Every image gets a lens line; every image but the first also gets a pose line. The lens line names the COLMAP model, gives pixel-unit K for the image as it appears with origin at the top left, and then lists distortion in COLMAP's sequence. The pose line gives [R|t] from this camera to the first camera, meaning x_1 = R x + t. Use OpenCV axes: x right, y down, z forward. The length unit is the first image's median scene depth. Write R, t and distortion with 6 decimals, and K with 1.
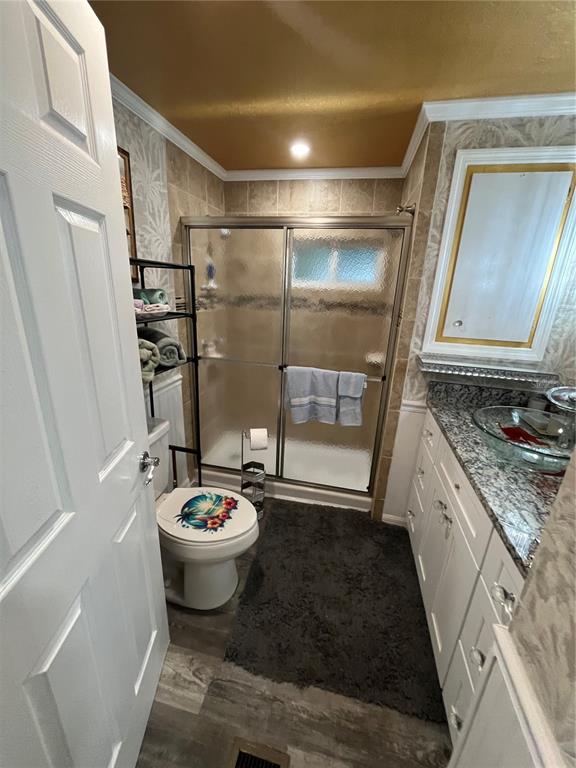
lens RADIAL K [[311.3, 0, 286.9], [0, 311.3, 384.0], [0, 0, 1]] dist [-0.003436, -0.000658]
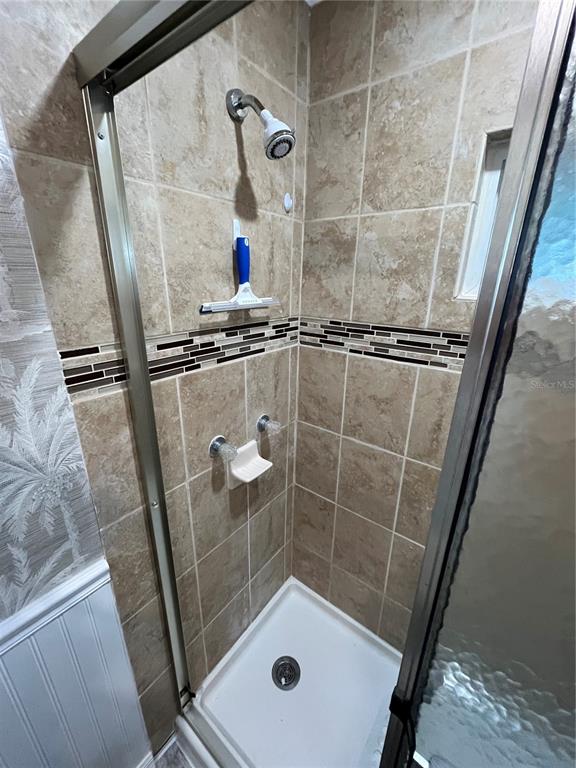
lens RADIAL K [[311.3, 0, 288.0], [0, 311.3, 383.7], [0, 0, 1]] dist [-0.003436, -0.000658]
pose [[0.903719, 0.111812, -0.413268, -0.030297], [-0.106502, 0.993662, 0.035946, -0.235103], [0.414668, 0.011529, 0.909900, 0.684919]]
